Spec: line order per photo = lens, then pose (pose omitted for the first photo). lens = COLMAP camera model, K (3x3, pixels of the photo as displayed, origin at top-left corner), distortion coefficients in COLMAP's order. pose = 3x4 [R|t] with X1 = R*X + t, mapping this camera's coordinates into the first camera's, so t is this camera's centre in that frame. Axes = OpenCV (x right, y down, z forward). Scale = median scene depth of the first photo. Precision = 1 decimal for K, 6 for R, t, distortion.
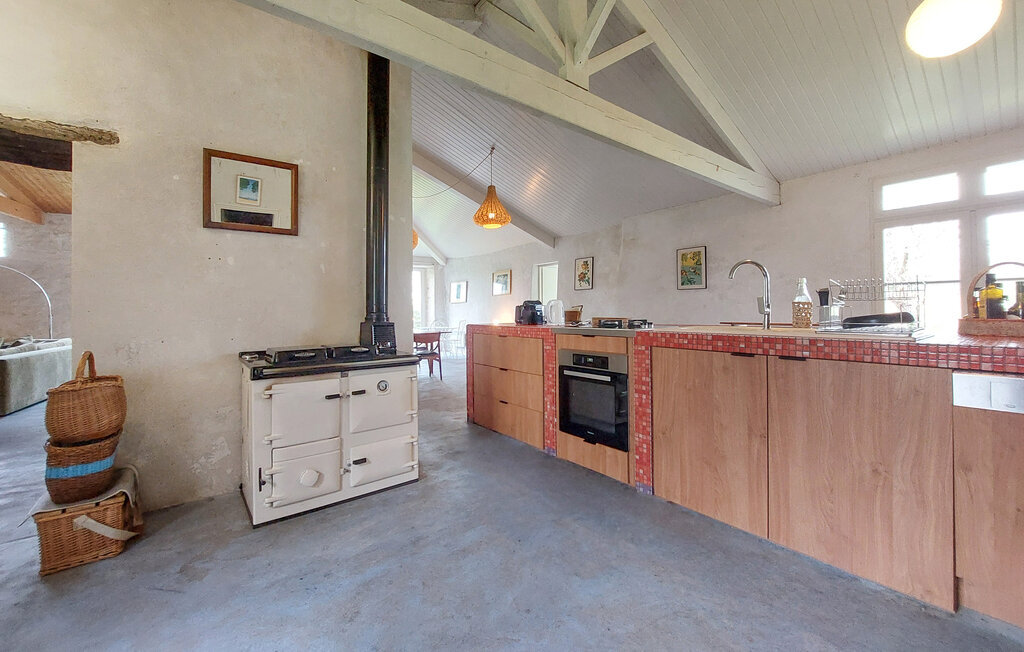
lens RADIAL K [[437.2, 0, 487.0], [0, 437.2, 305.8], [0, 0, 1]] dist [-0.008145, -0.001745]
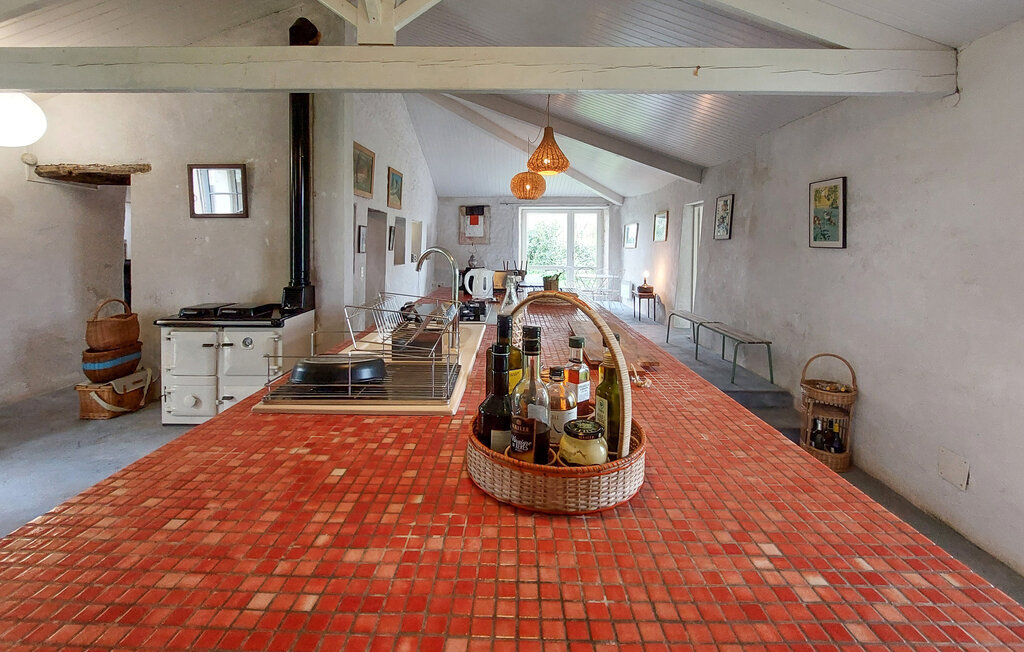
lens RADIAL K [[437.2, 0, 477.4], [0, 437.2, 252.1], [0, 0, 1]] dist [-0.008145, -0.001745]
pose [[0.774026, 0.022915, -0.632740, 0.503921], [-0.000968, 0.999387, 0.035010, -0.055698], [0.633154, -0.026486, 0.773573, 0.225682]]
